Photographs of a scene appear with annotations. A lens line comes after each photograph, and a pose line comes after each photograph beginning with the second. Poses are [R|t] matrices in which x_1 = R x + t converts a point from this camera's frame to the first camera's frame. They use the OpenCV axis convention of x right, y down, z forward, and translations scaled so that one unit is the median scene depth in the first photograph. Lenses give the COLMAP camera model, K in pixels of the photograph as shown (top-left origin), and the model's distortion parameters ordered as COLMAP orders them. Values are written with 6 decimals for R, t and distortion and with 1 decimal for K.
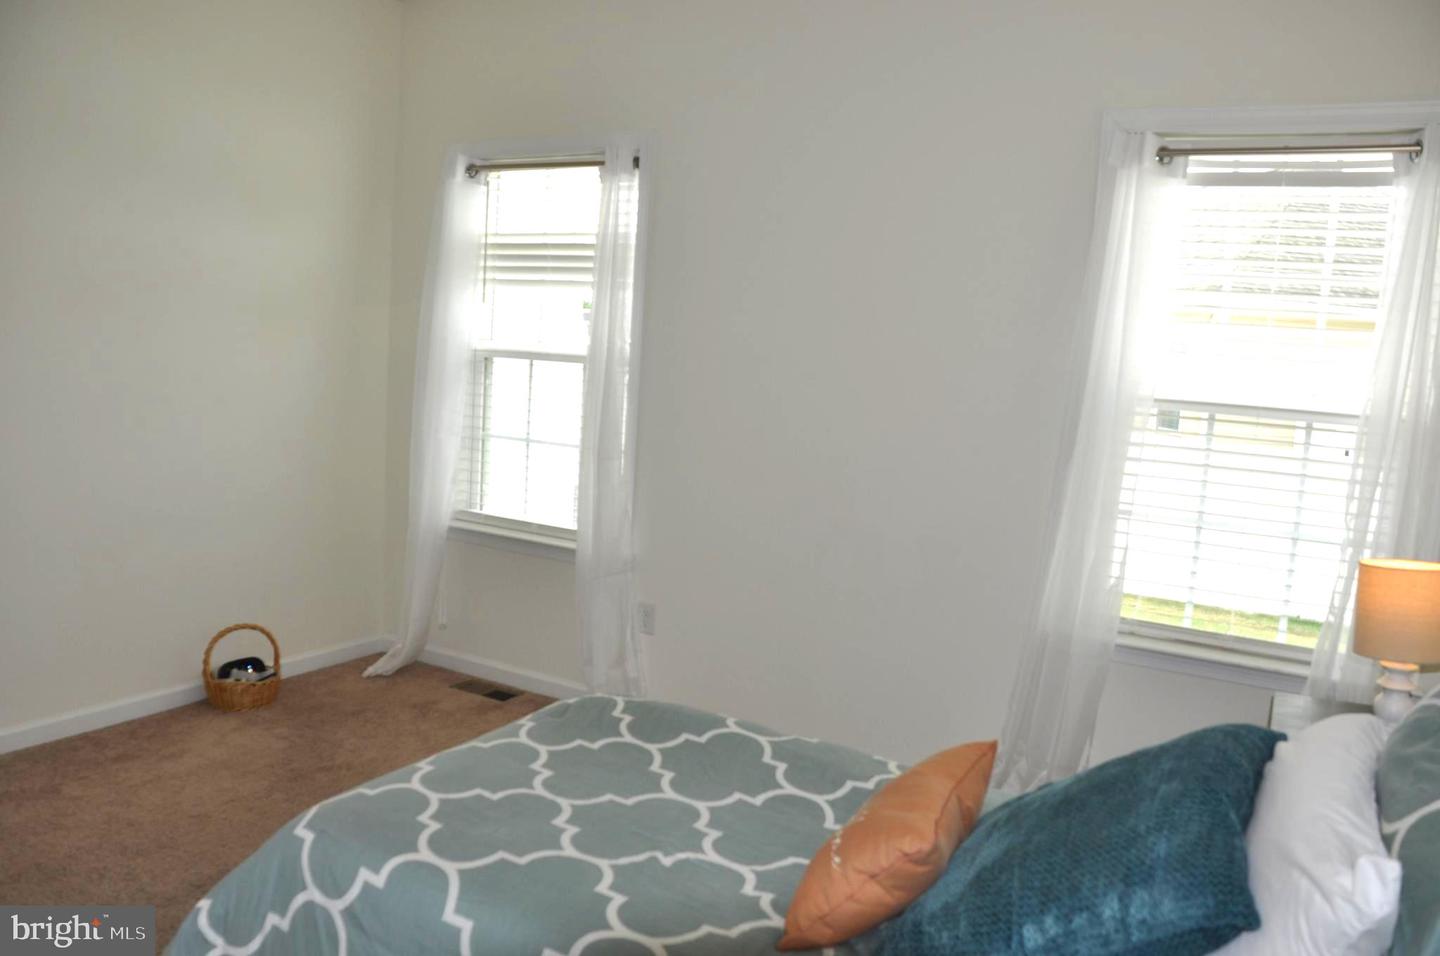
lens RADIAL K [[1214.1, 0, 720.0], [0, 1214.1, 478.0], [0, 0, 1]] dist [-0.000890, 0.008079]
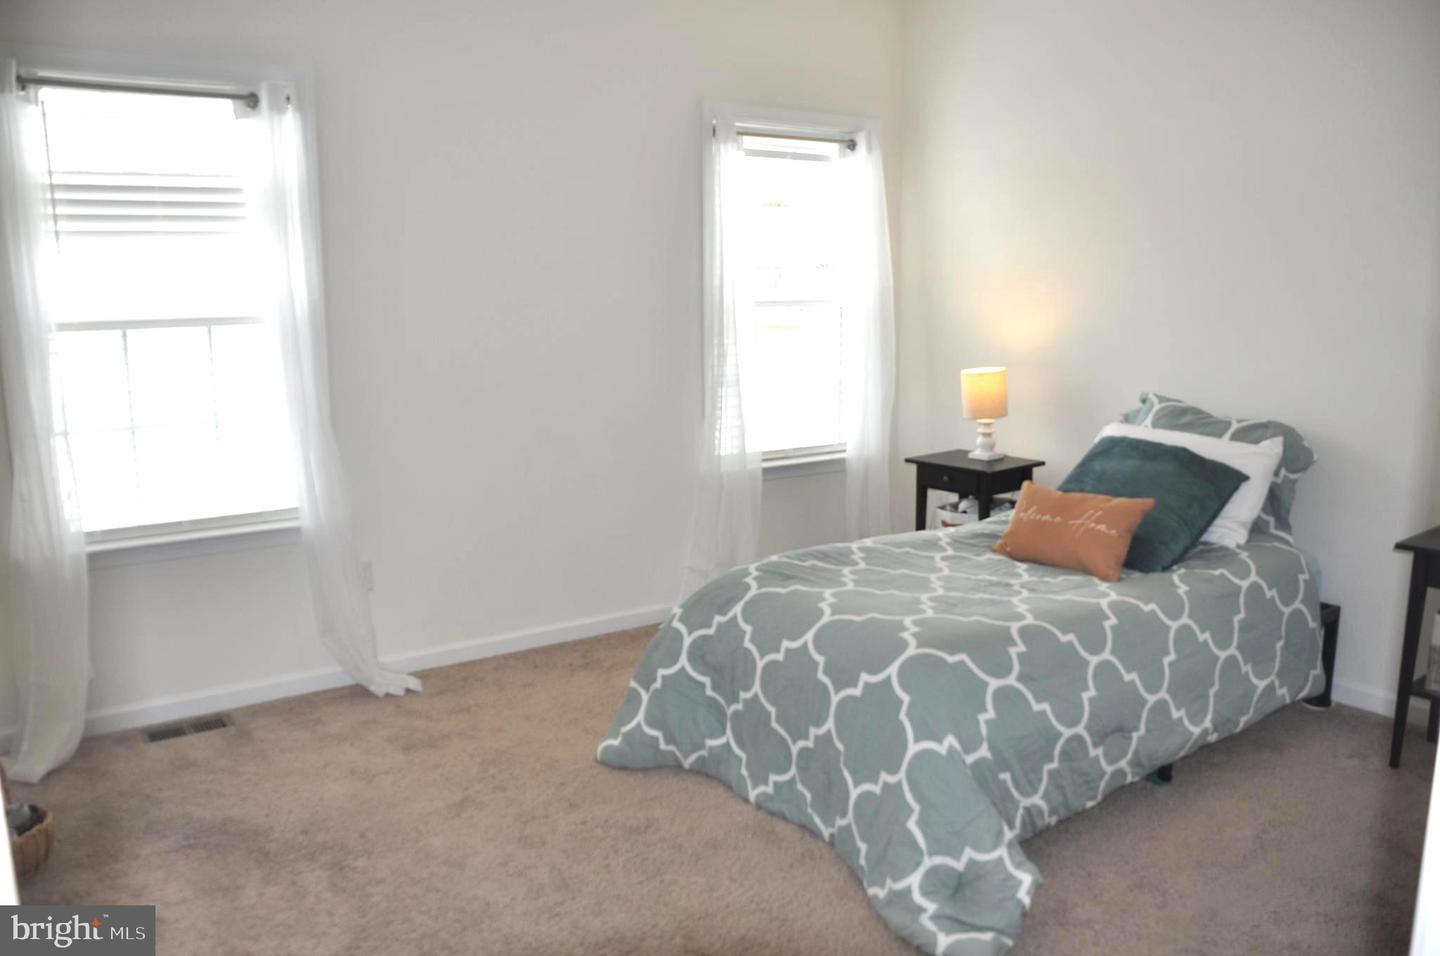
lens RADIAL K [[1214.1, 0, 720.0], [0, 1214.1, 478.0], [0, 0, 1]] dist [-0.000890, 0.008079]
pose [[0.401712, -0.206957, 0.892074, -0.767333], [0.152069, 0.975680, 0.157874, -0.070837], [-0.903052, 0.072237, 0.423414, 0.314683]]
